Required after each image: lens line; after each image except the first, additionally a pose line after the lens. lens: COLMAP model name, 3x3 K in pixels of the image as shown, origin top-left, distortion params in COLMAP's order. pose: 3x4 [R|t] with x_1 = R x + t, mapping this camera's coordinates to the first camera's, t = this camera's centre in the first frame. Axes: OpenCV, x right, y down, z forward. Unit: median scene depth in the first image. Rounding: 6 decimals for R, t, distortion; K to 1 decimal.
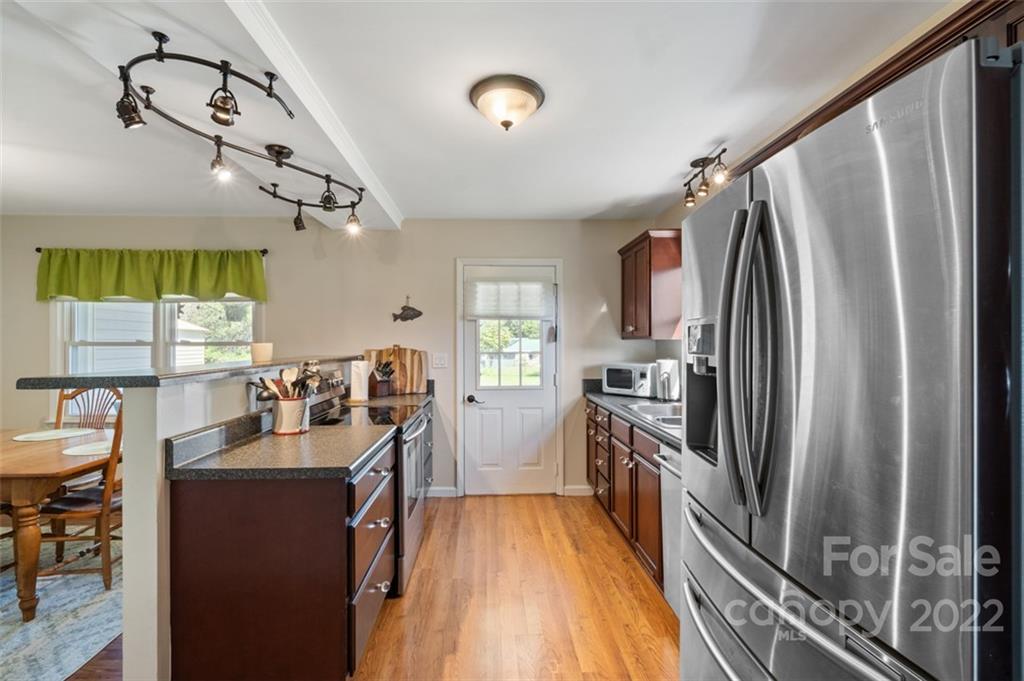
lens RADIAL K [[443.2, 0, 507.2], [0, 443.2, 340.9], [0, 0, 1]] dist [-0.002859, 0.000726]
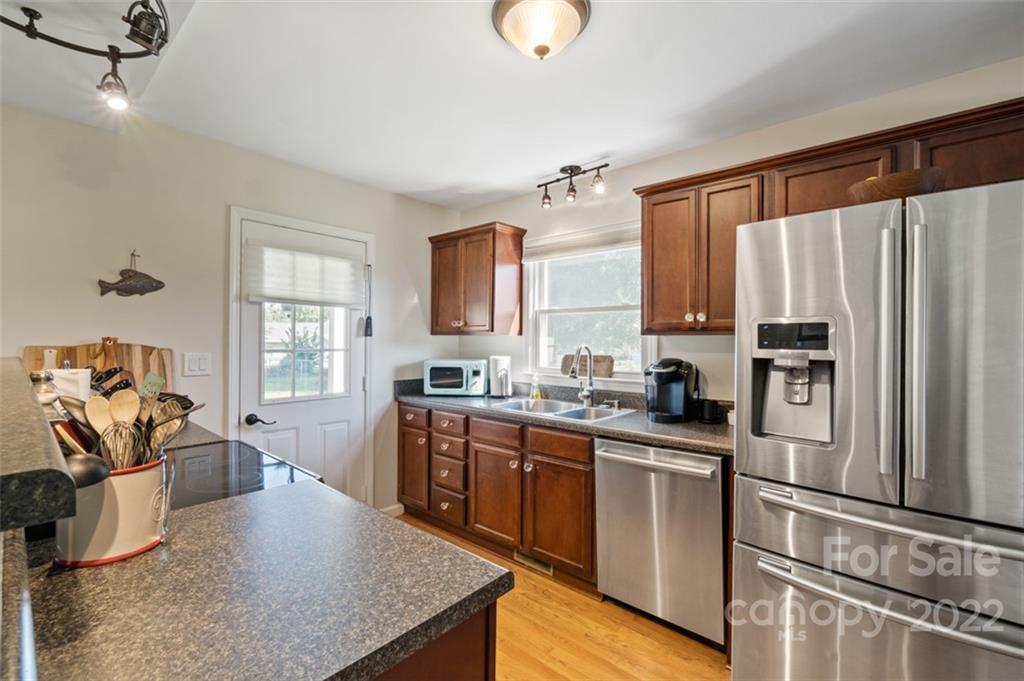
lens RADIAL K [[443.2, 0, 506.8], [0, 443.2, 336.0], [0, 0, 1]] dist [-0.002859, 0.000726]
pose [[0.697174, 0.014318, 0.716759, -0.299037], [-0.012506, 0.999891, -0.007809, 0.004811], [-0.716793, -0.003519, 0.697277, 0.258561]]
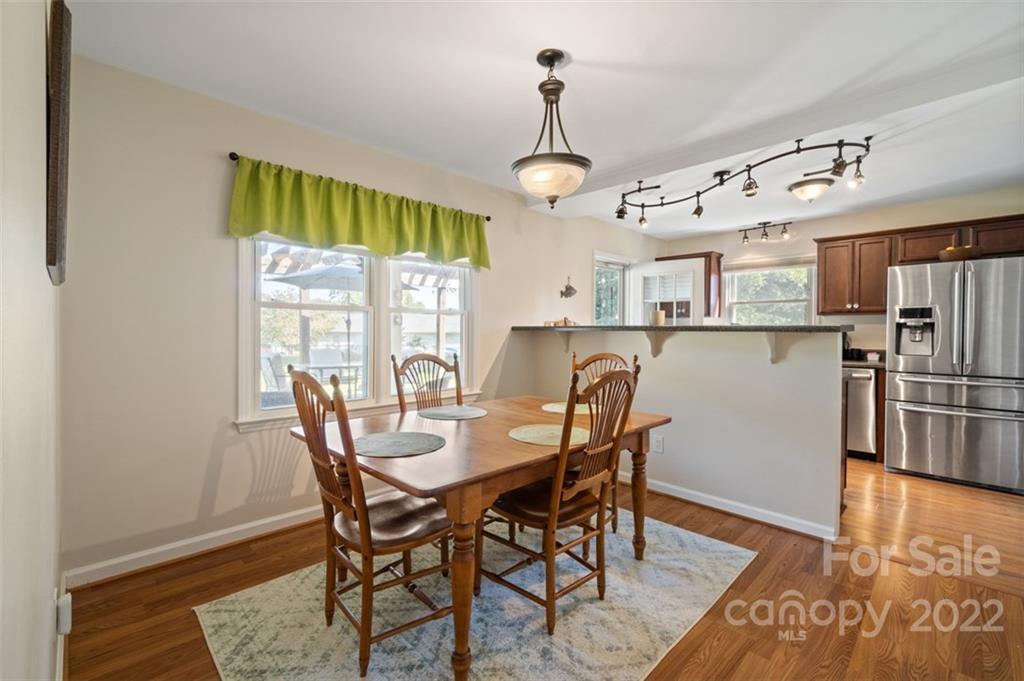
lens RADIAL K [[443.2, 0, 512.0], [0, 443.2, 334.7], [0, 0, 1]] dist [-0.002859, 0.000726]
pose [[0.738921, -0.000848, 0.673791, -1.140046], [-0.008269, 0.999912, 0.010327, 0.042582], [-0.673741, -0.013203, 0.738850, 0.230152]]
